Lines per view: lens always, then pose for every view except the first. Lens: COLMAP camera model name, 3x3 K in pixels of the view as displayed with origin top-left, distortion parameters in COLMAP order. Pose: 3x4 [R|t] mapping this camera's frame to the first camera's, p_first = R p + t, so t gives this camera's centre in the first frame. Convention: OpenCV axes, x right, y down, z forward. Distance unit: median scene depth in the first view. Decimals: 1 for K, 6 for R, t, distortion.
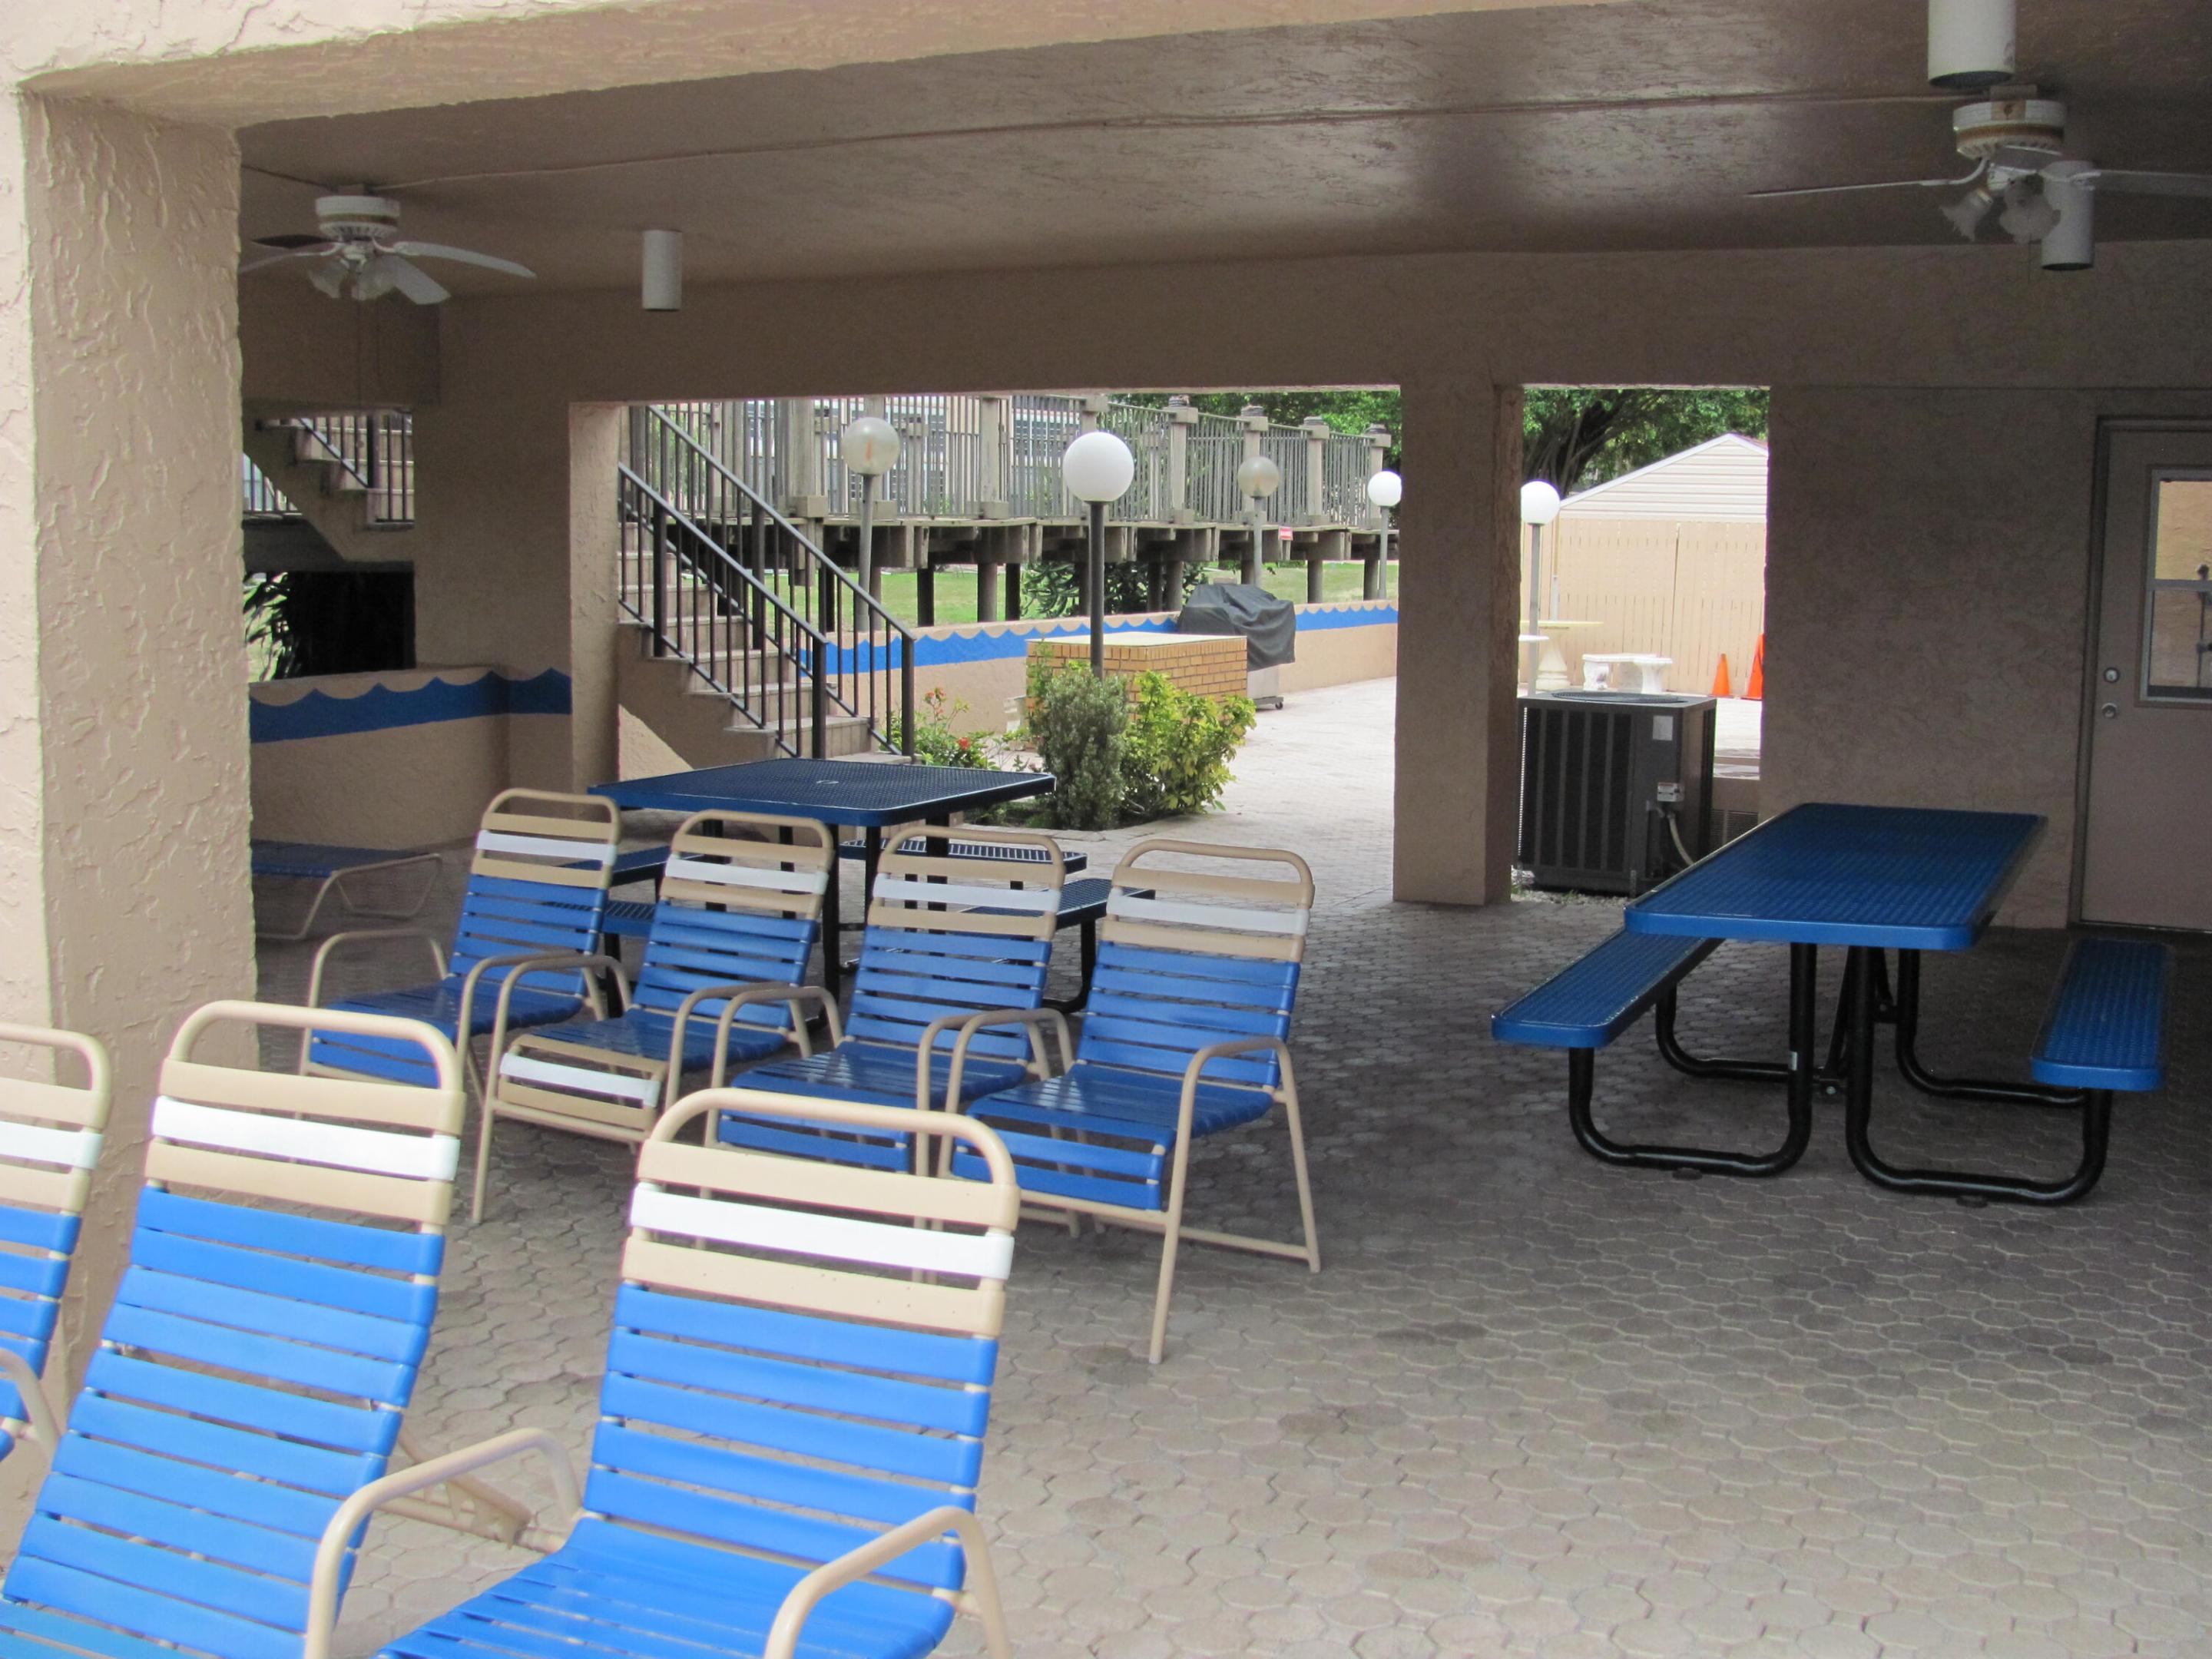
lens RADIAL K [[2350.5, 0, 1106.0], [0, 2350.5, 829.5], [0, 0, 1]] dist [-0.124559, 0.013846]
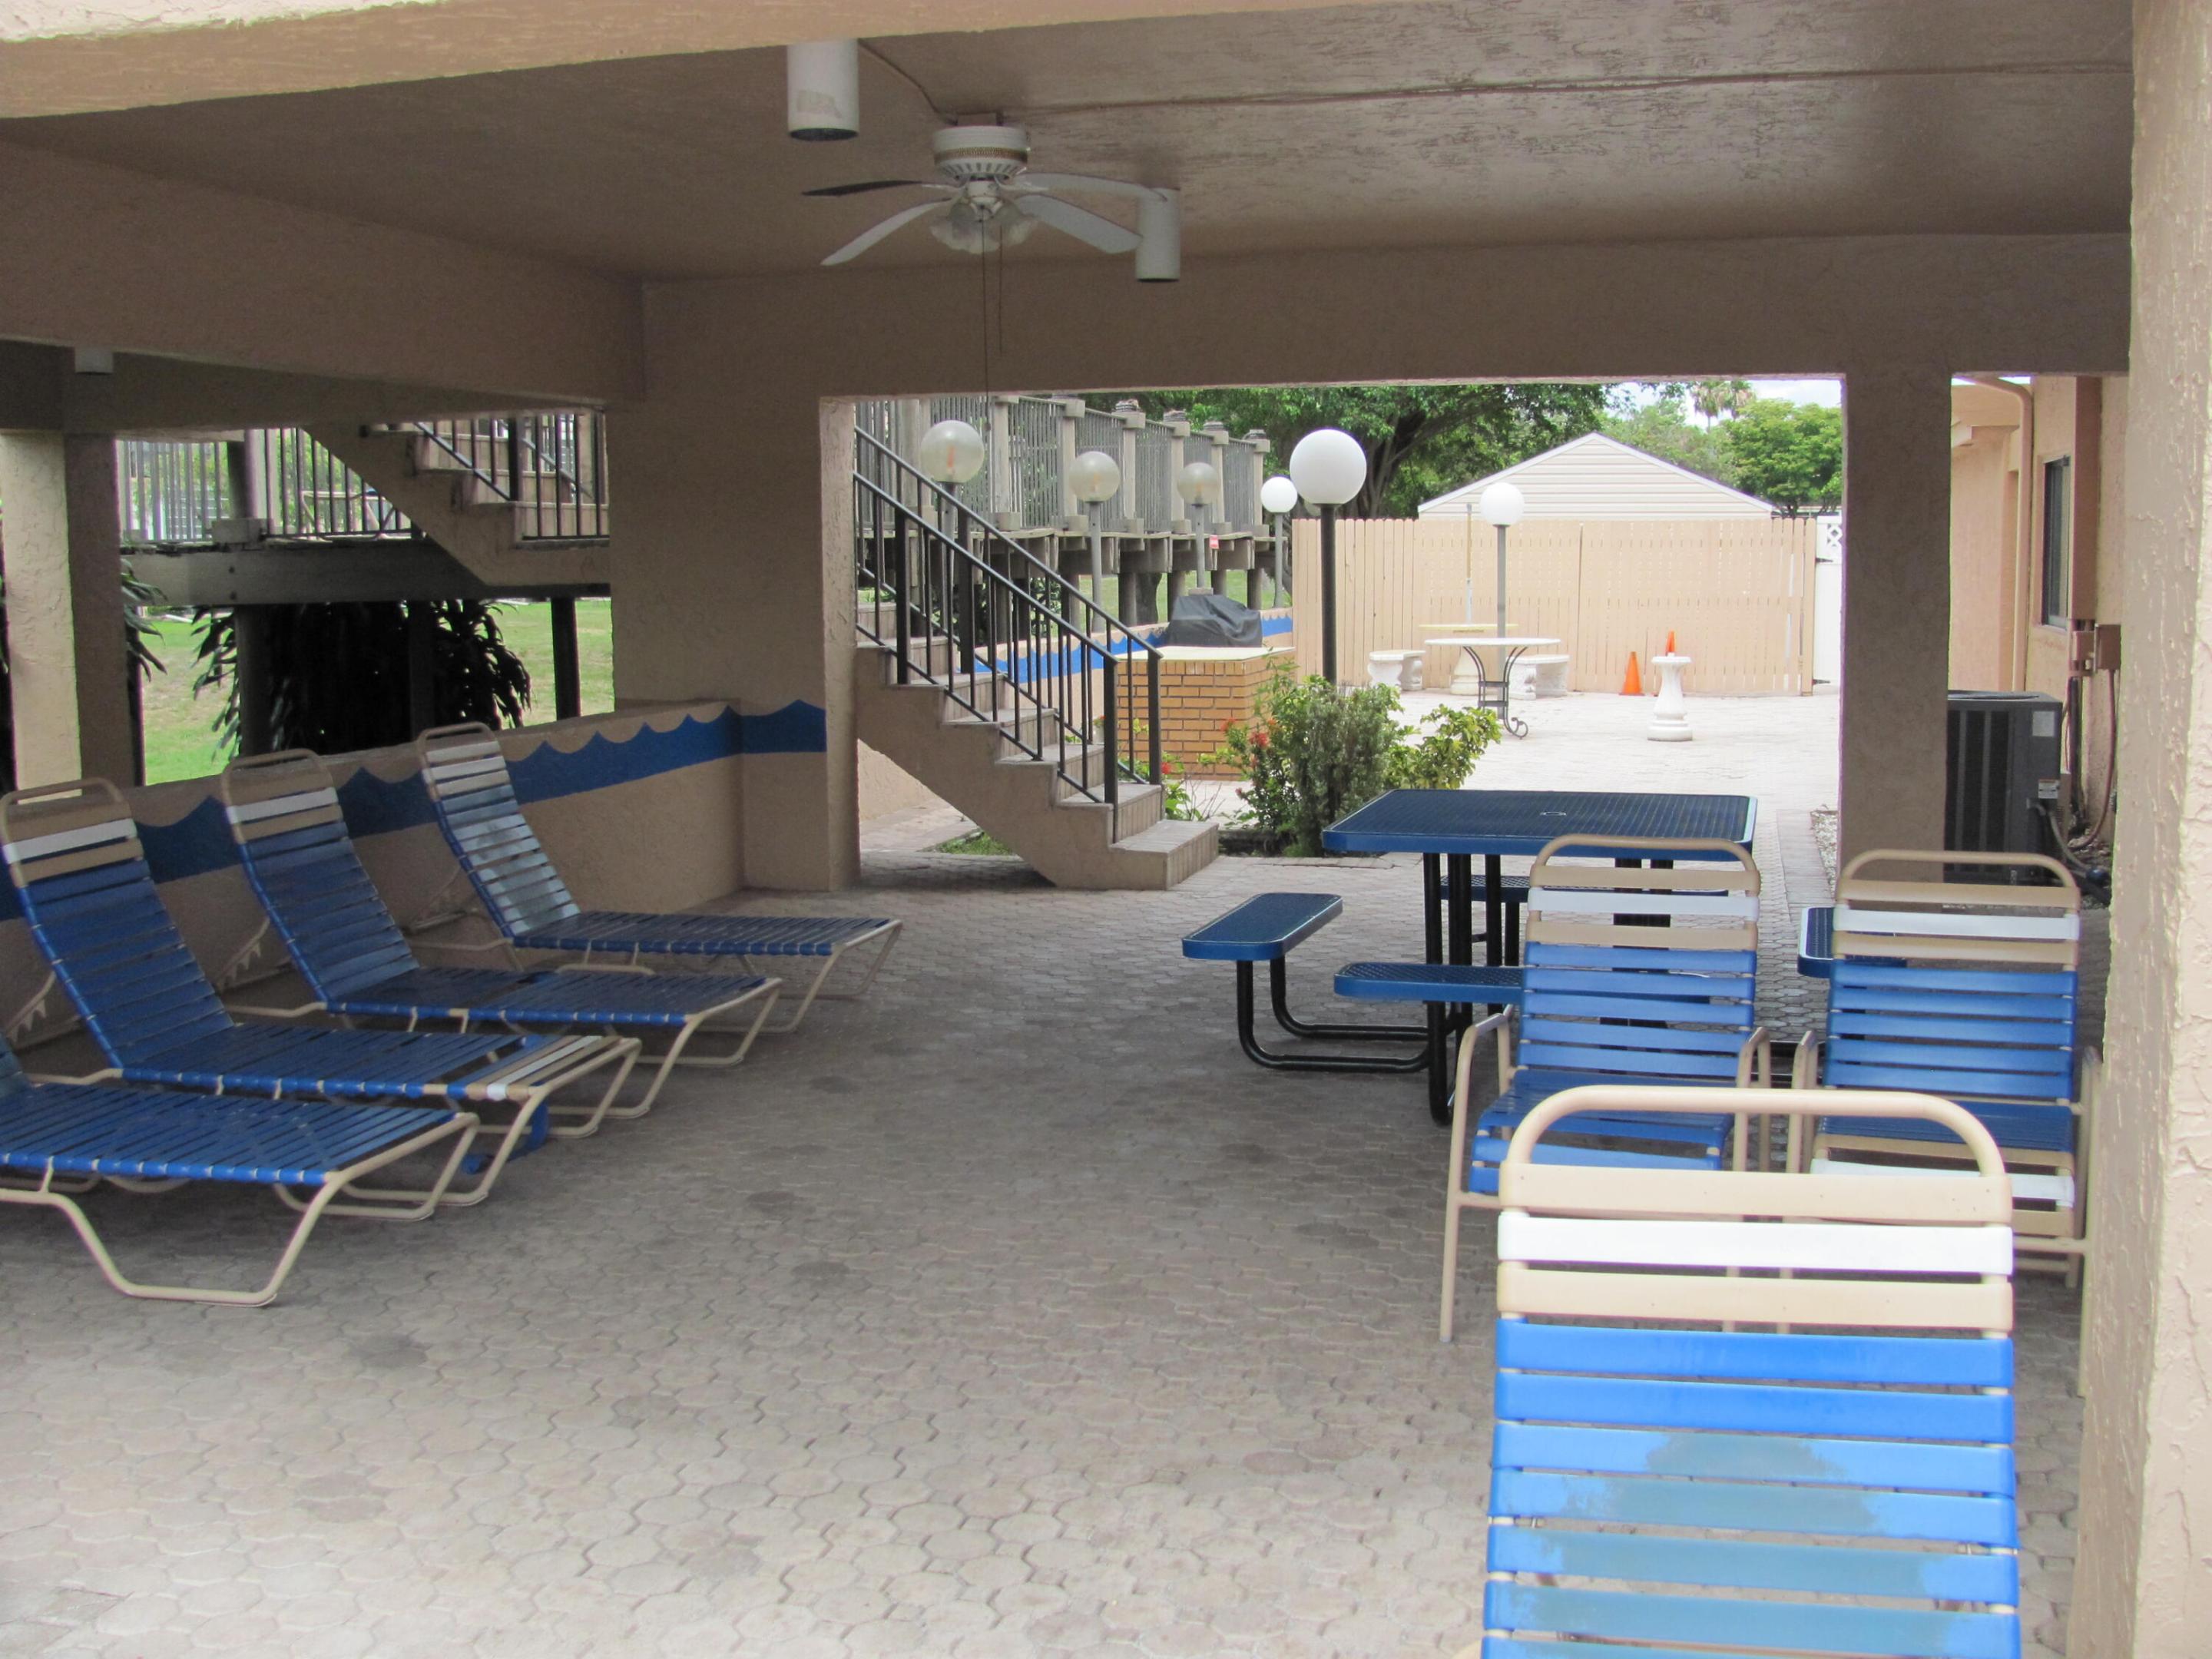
lens RADIAL K [[2350.5, 0, 1106.0], [0, 2350.5, 829.5], [0, 0, 1]] dist [-0.124559, 0.013846]
pose [[0.982314, -0.043308, 0.182163, -0.264916], [0.044661, 0.998997, -0.003333, -0.011128], [-0.181835, 0.011410, 0.983263, 0.100705]]
